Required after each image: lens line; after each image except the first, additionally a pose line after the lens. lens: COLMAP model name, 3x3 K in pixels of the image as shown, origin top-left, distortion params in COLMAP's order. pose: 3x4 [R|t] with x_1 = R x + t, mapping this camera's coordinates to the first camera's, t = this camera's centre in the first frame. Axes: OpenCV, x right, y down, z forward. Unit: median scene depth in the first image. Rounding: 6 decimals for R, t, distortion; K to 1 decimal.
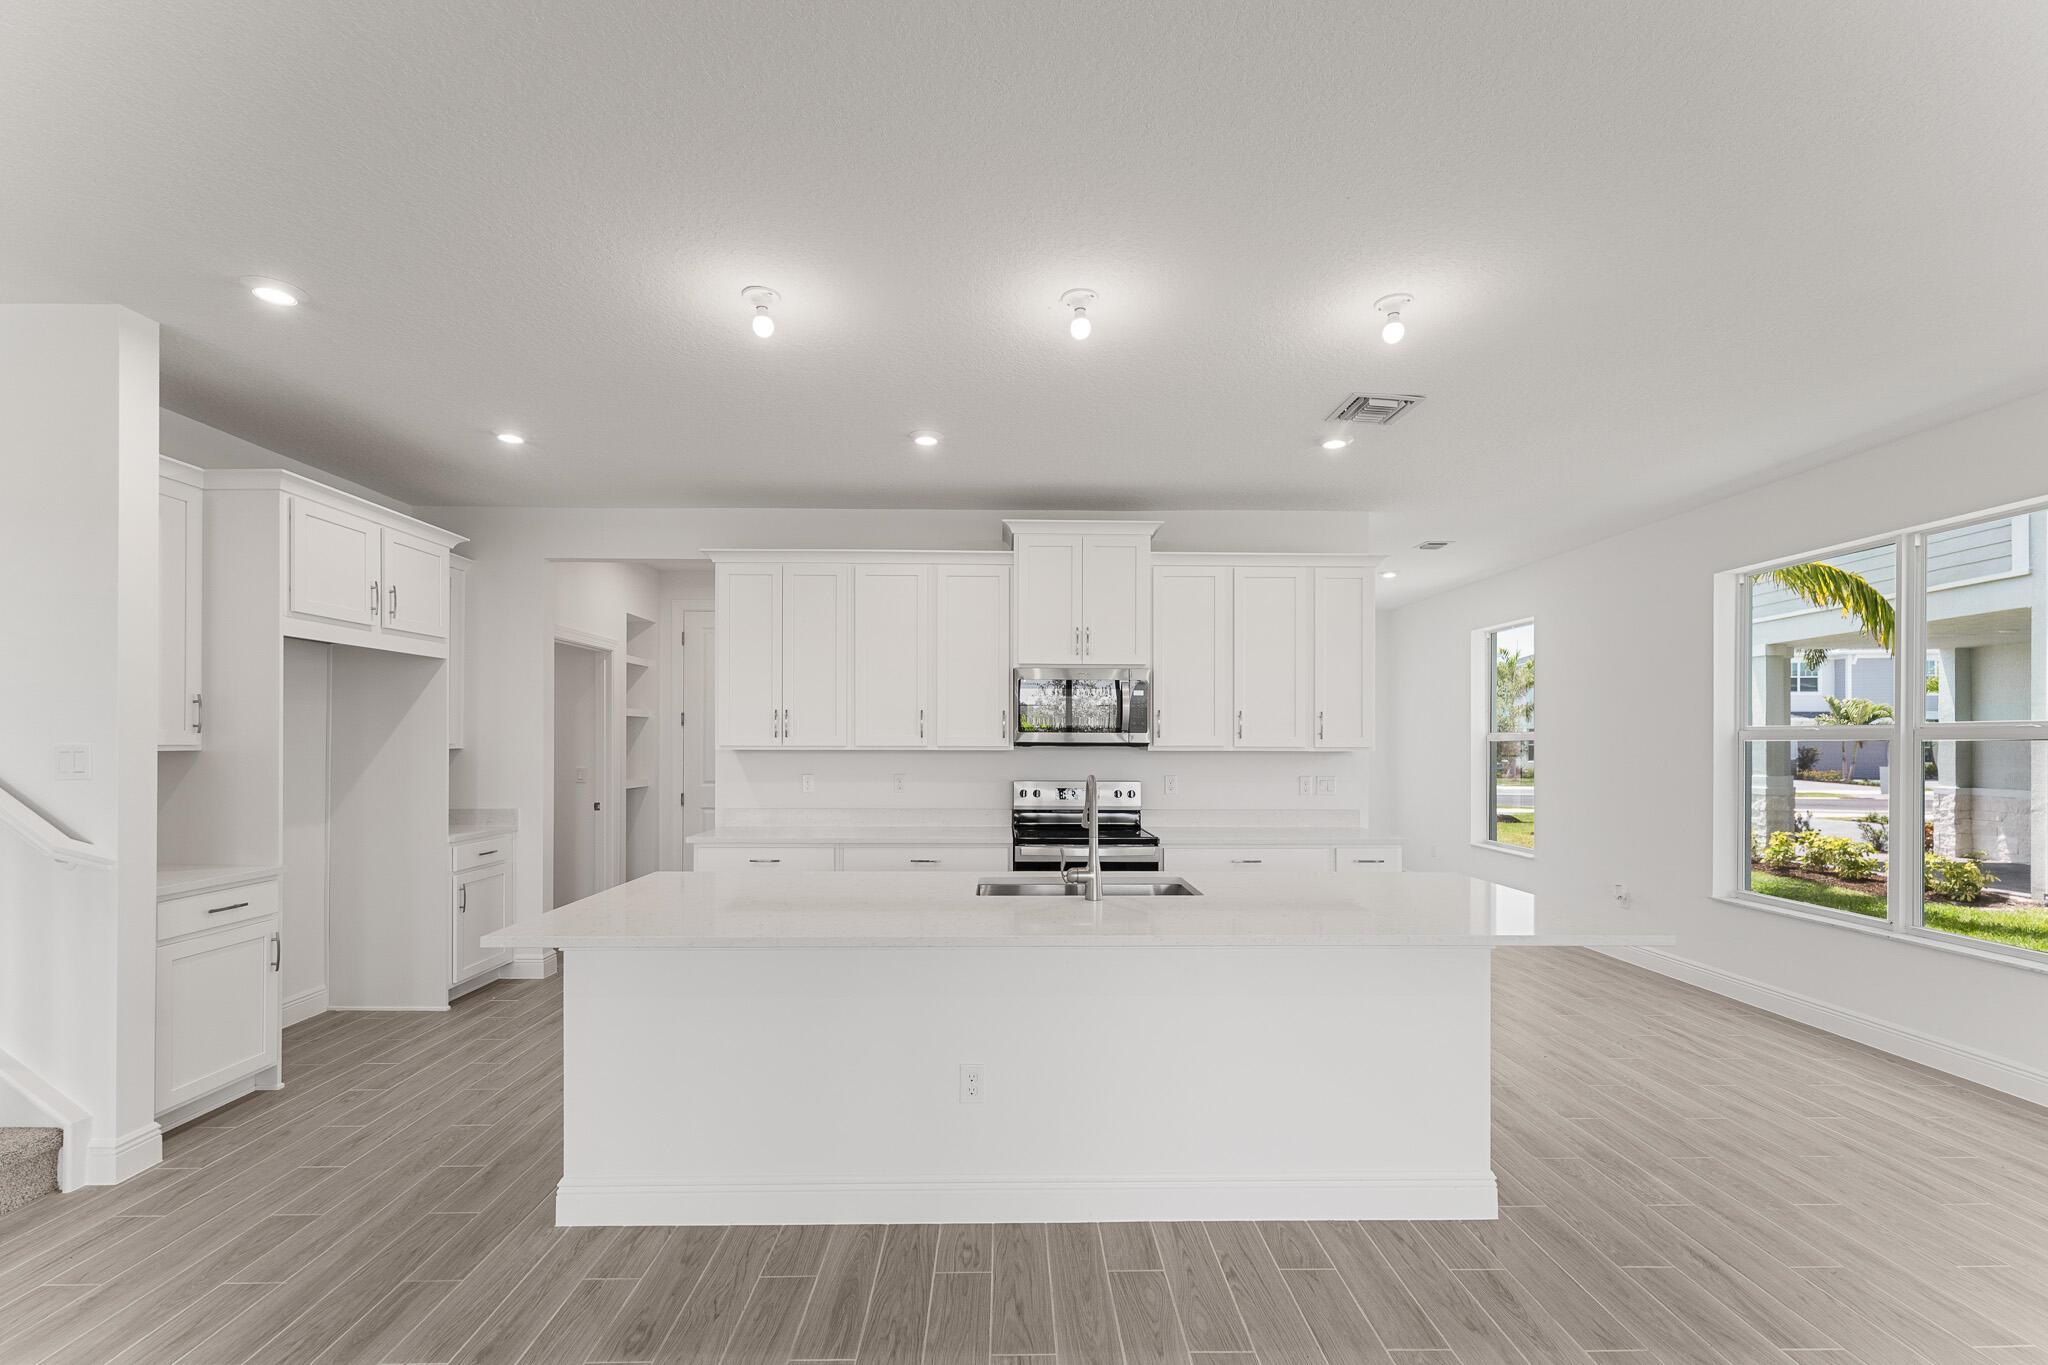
lens RADIAL K [[801.9, 0, 1052.0], [0, 801.9, 738.6], [0, 0, 1]] dist [0.000506, 0.000073]
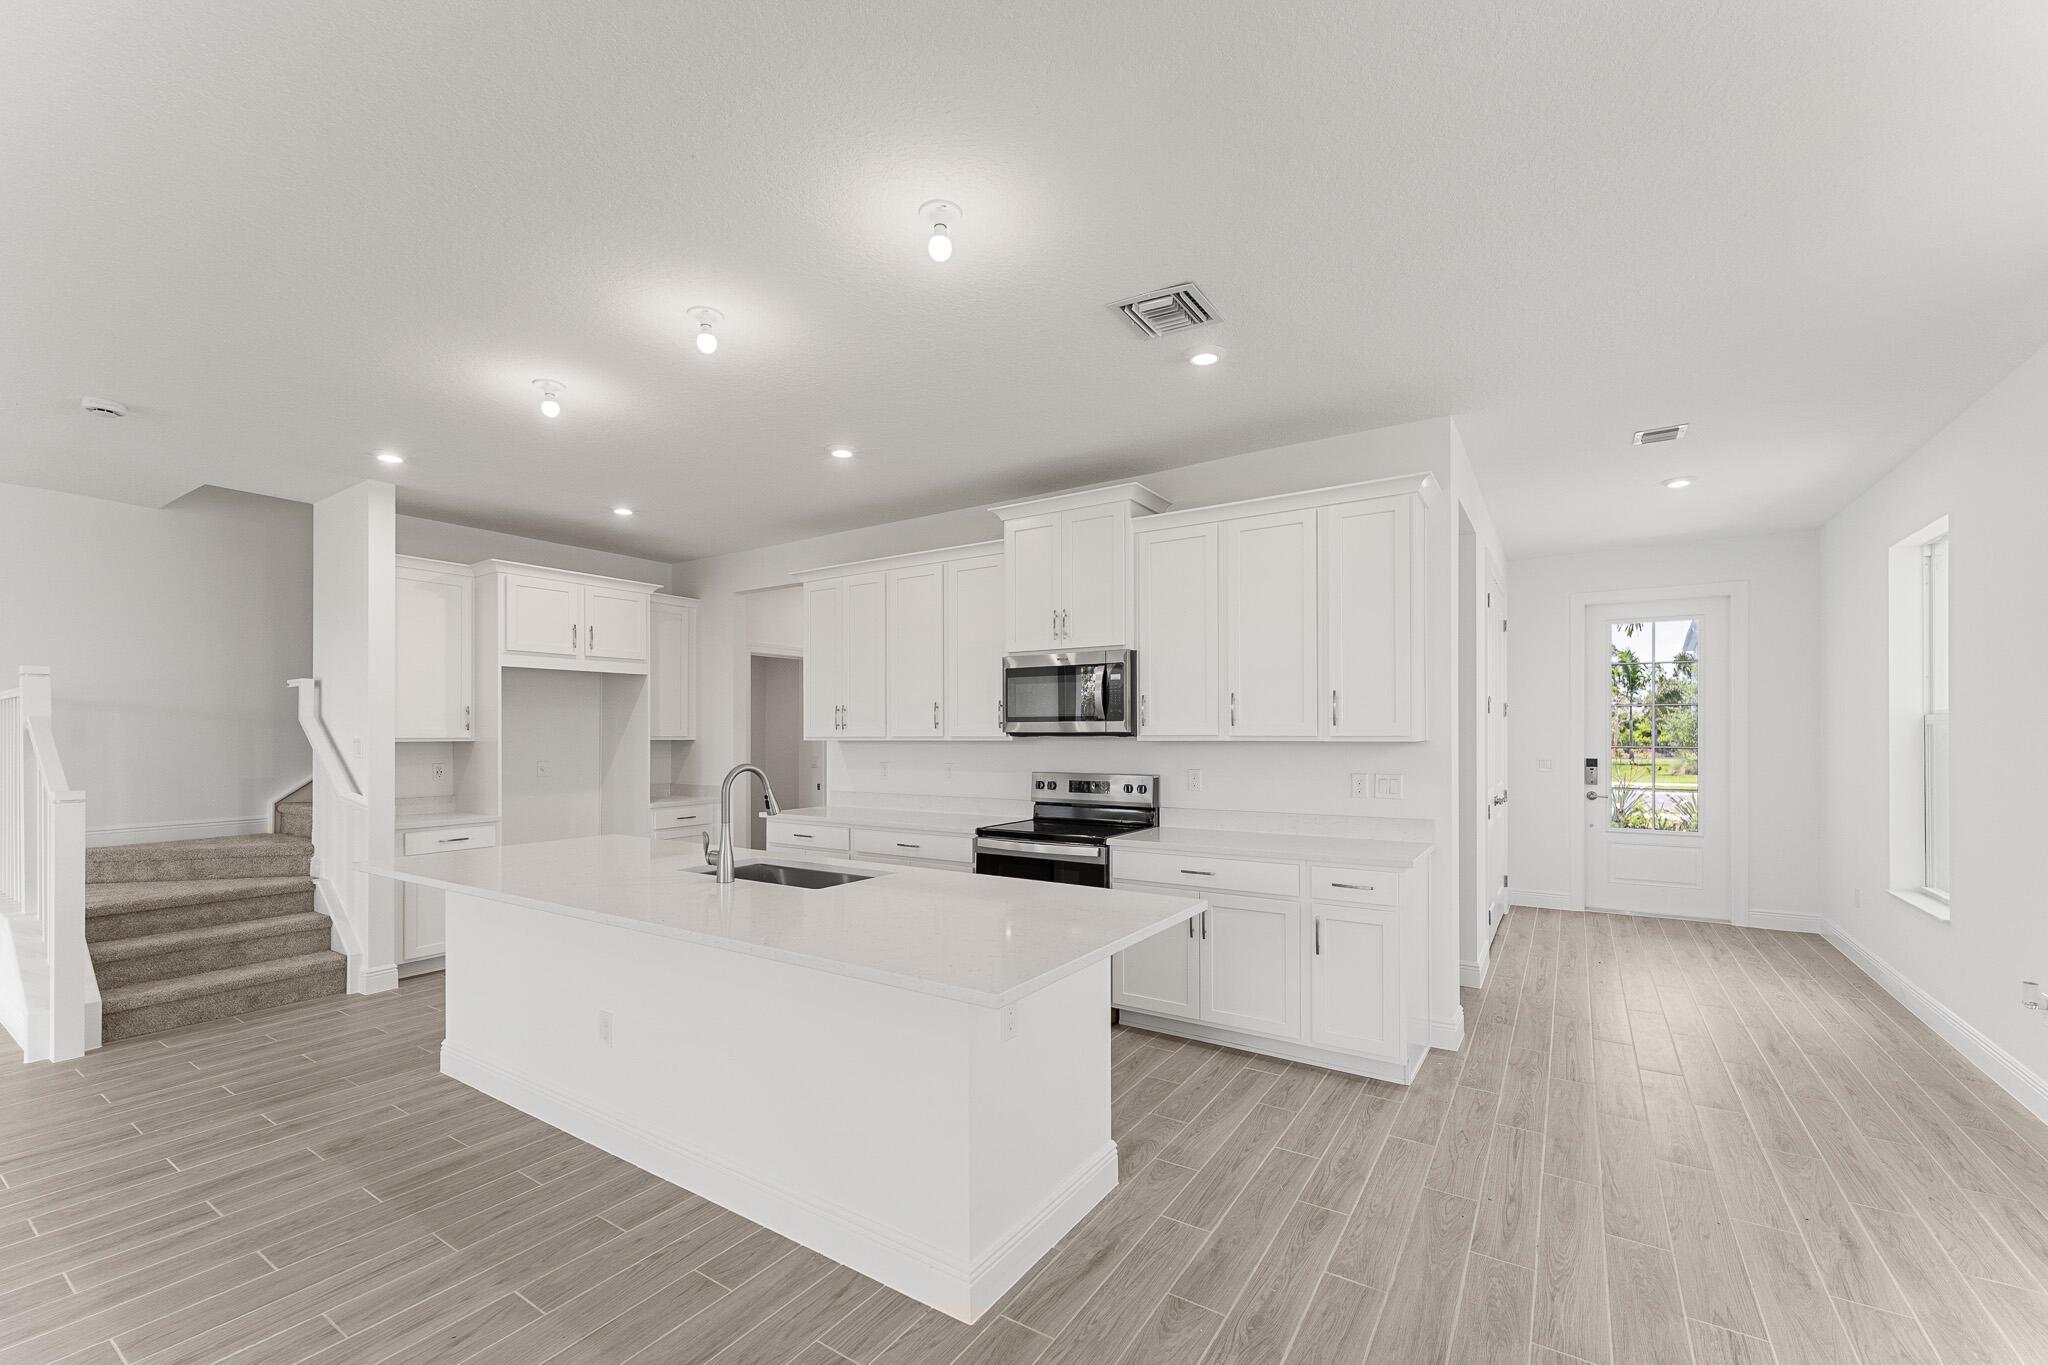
lens RADIAL K [[821.5, 0, 1055.1], [0, 821.5, 730.9], [0, 0, 1]] dist [0.000652, 0.000047]
pose [[0.835283, -0.007973, -0.549762, 0.563719], [0.008653, 0.999962, -0.001355, 0.004708], [0.549752, -0.003625, 0.835320, 0.190399]]
